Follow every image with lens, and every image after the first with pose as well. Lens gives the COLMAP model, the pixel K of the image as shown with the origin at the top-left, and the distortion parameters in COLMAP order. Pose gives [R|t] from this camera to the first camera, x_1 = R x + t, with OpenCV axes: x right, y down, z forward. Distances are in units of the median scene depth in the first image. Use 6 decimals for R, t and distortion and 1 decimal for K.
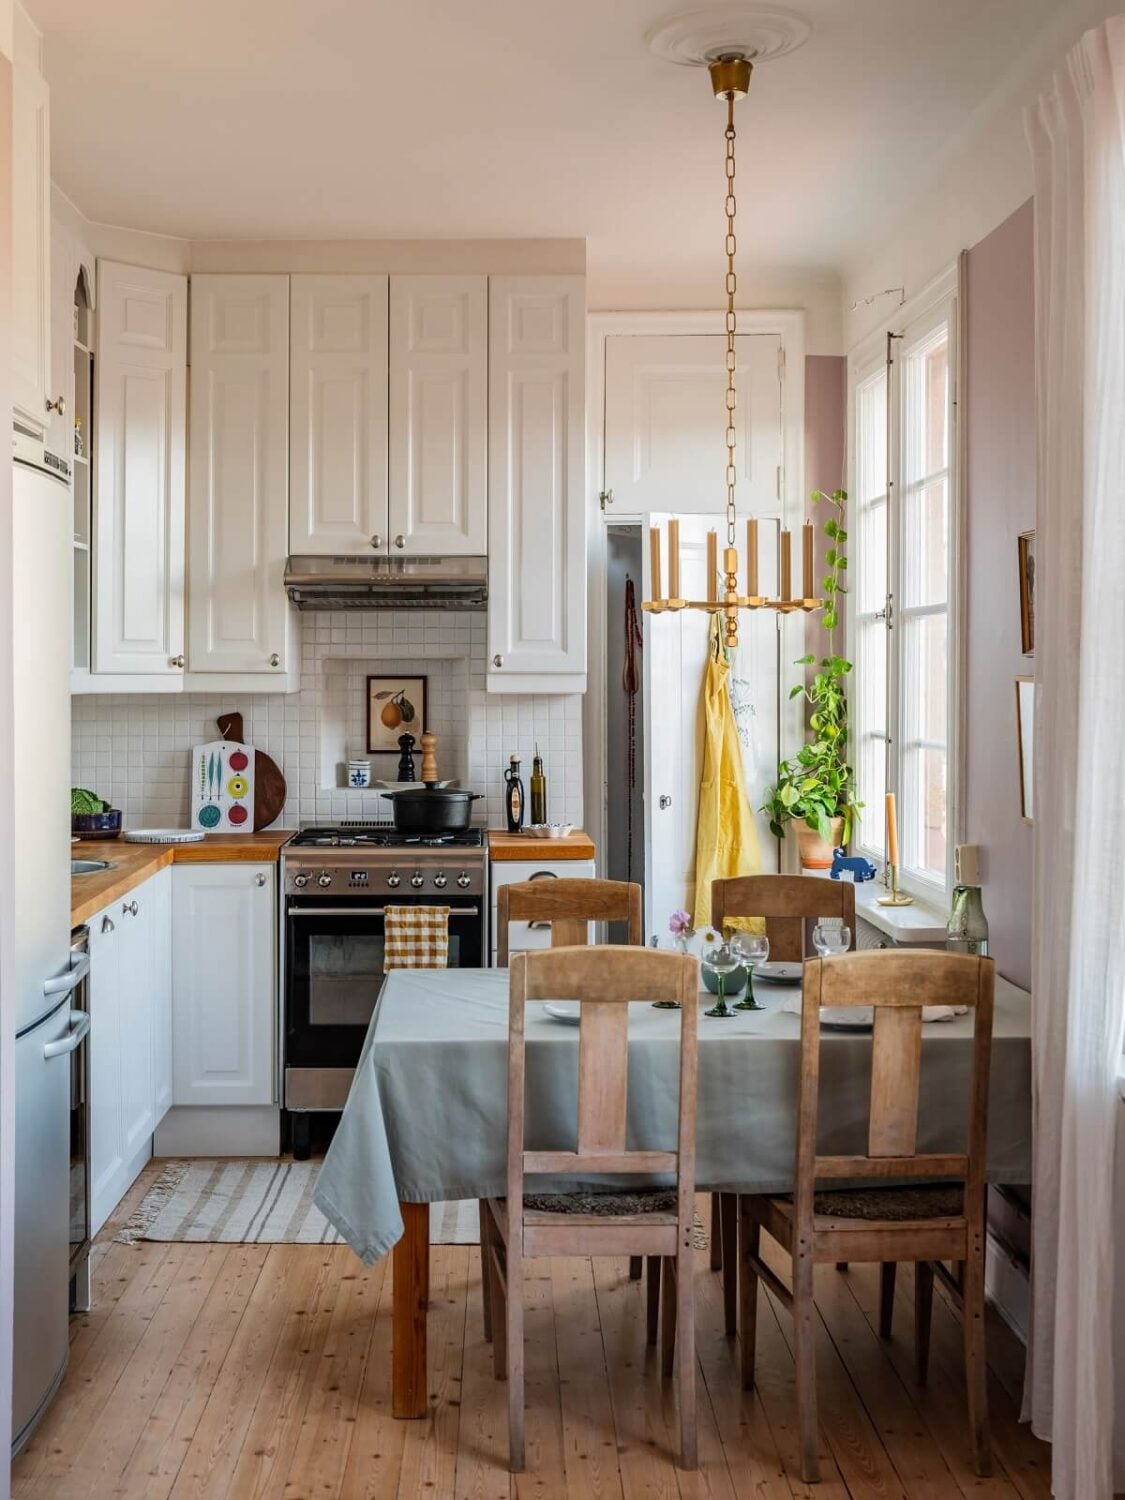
lens RADIAL K [[1878.1, 0, 533.6], [0, 1878.1, 688.2], [0, 0, 1]] dist [0.007874, 0.000000]
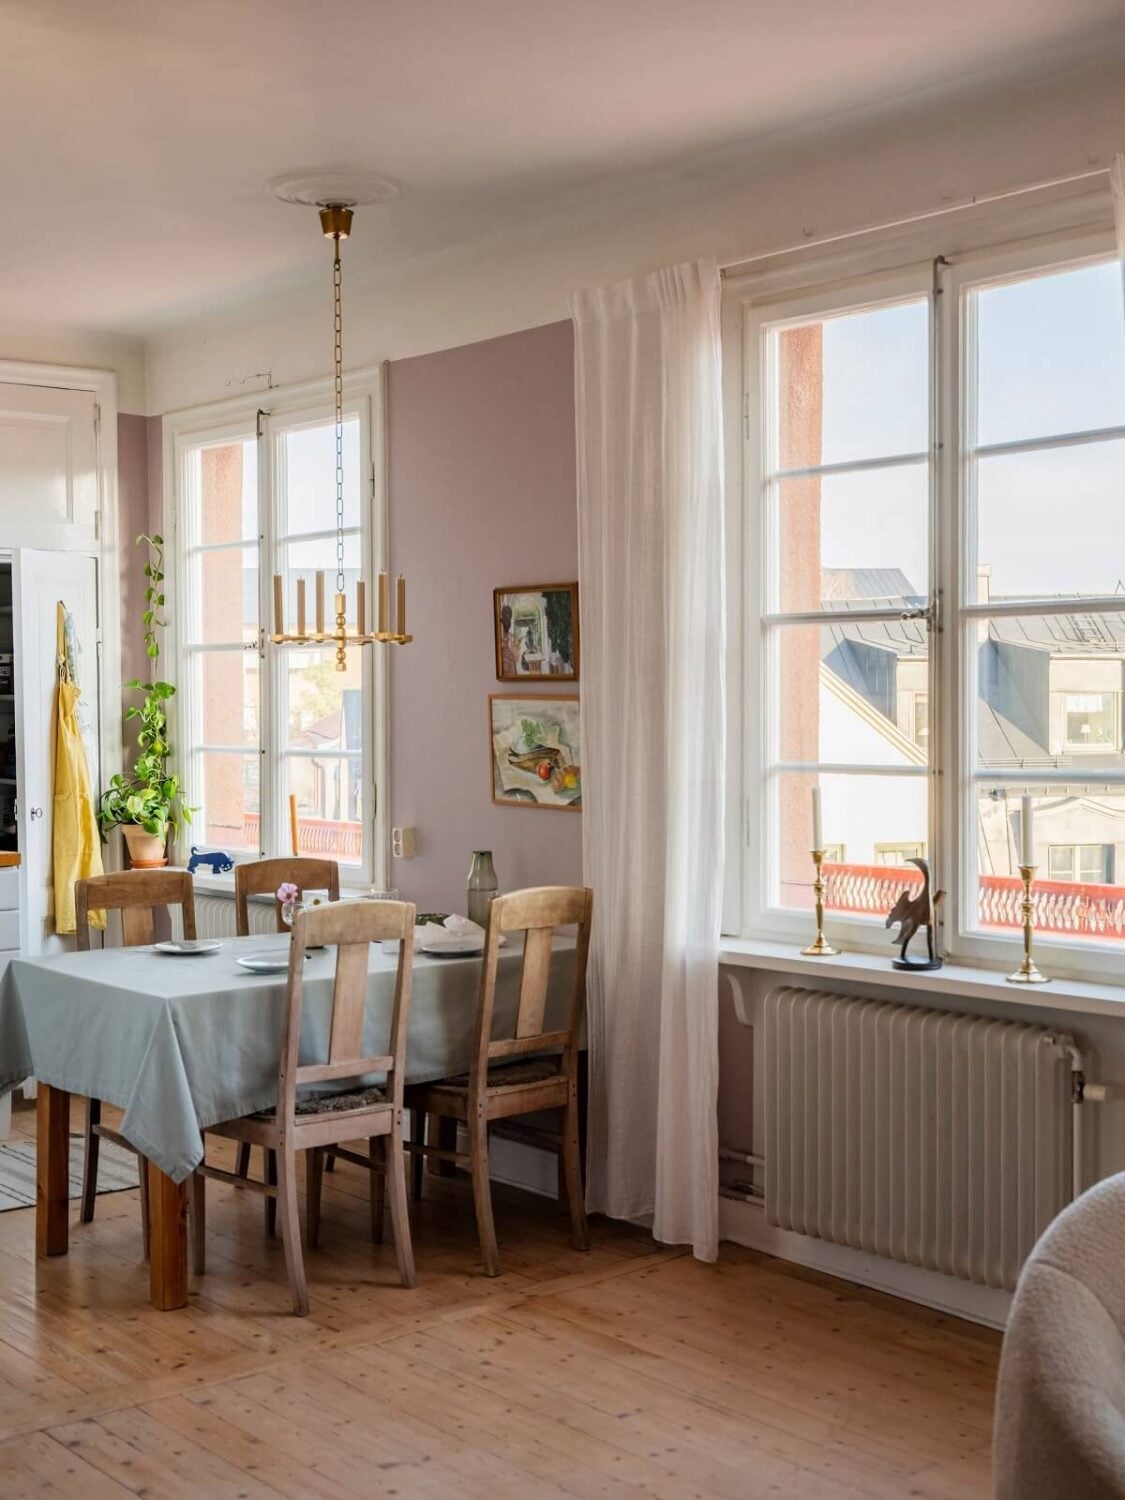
lens RADIAL K [[1964.9, 0, 556.3], [0, 1964.9, 758.2], [0, 0, 1]] dist [0.042219, 0.000000]
pose [[0.775724, -0.024735, 0.630587, -0.681547], [0.012460, 0.999637, 0.023884, 0.007227], [-0.630949, -0.010670, 0.775751, -0.138277]]
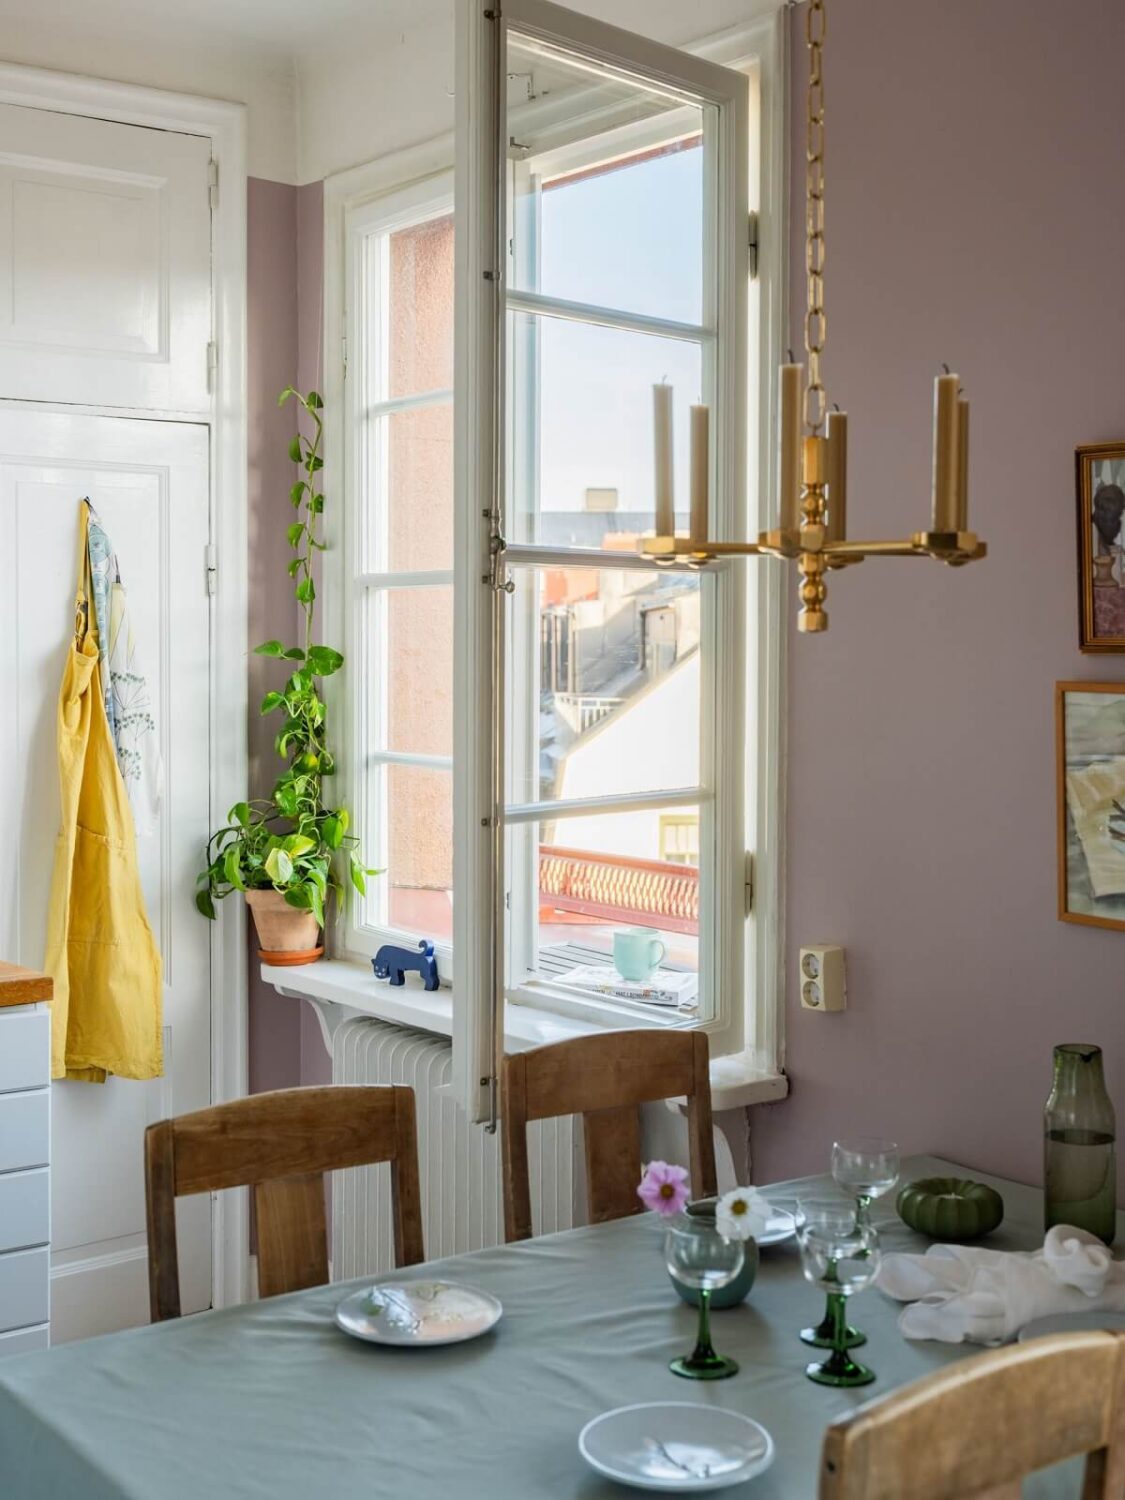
lens RADIAL K [[1878.1, 0, 555.1], [0, 1878.1, 740.8], [0, 0, 1]] dist [0.007874, 0.000000]
pose [[0.806949, -0.026331, 0.590034, -0.267953], [0.004283, 0.999240, 0.038735, -0.013384], [-0.590605, -0.028730, 0.806449, 0.697400]]
